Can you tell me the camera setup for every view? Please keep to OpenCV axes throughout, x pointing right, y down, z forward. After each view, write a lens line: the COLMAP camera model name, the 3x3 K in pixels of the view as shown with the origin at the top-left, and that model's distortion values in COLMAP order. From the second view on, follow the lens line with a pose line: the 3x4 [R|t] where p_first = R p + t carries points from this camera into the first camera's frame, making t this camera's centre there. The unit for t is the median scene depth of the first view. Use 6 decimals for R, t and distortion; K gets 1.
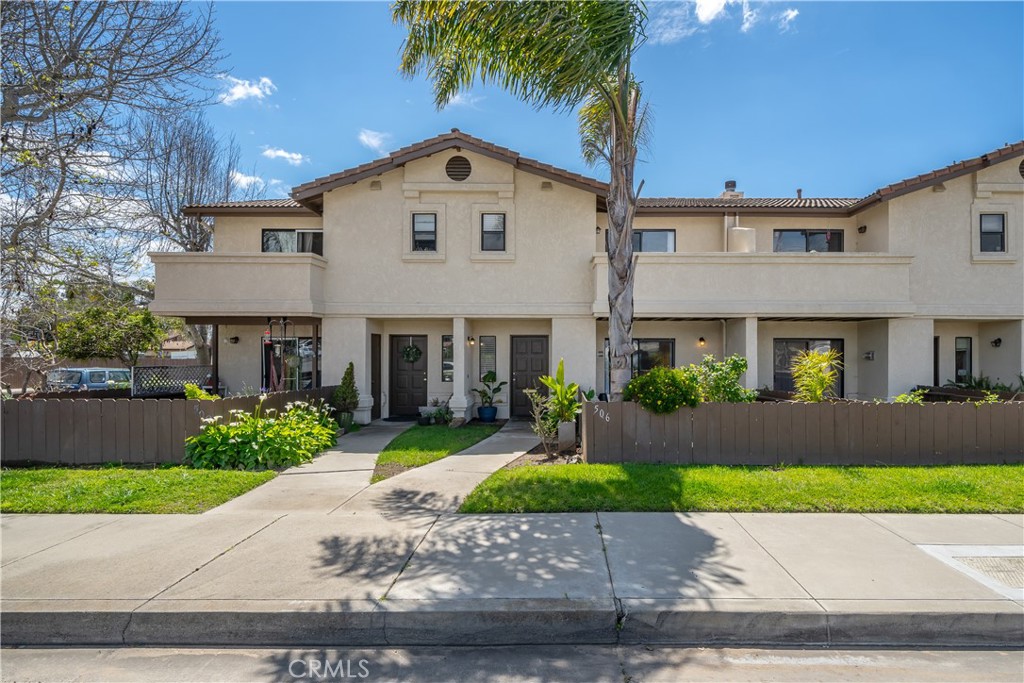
lens RADIAL K [[434.2, 0, 554.5], [0, 434.2, 350.4], [0, 0, 1]] dist [0.001101, -0.000686]
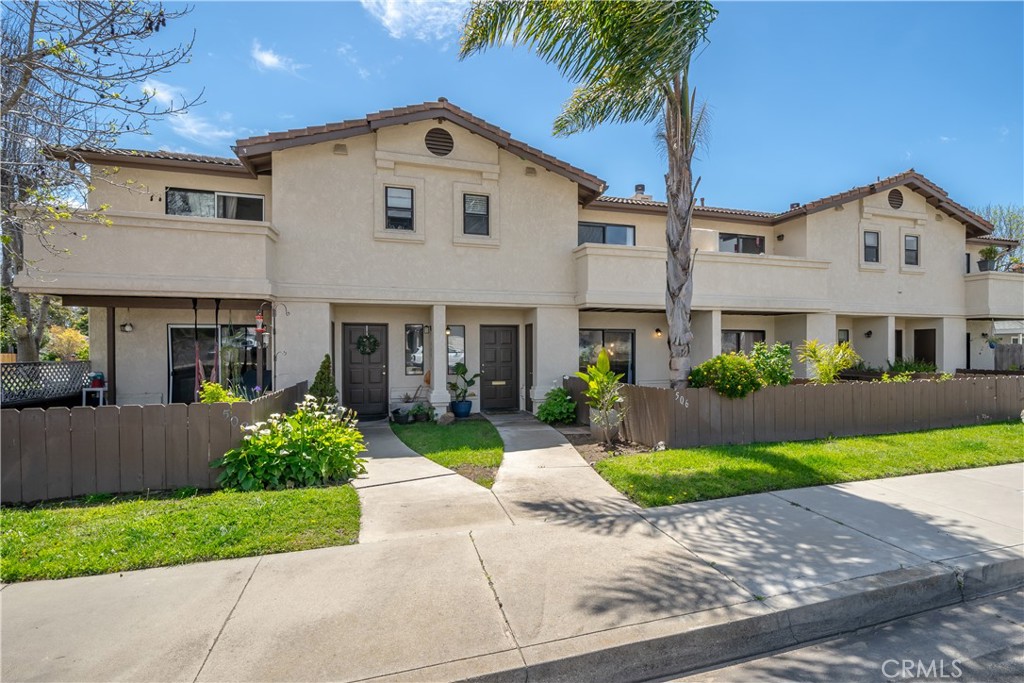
lens RADIAL K [[434.2, 0, 536.1], [0, 434.2, 345.5], [0, 0, 1]] dist [0.001101, -0.000686]
pose [[0.960110, -0.003922, 0.279594, -0.284537], [0.001836, 0.999968, 0.007724, 0.004007], [-0.279616, -0.006902, 0.960087, 0.059510]]
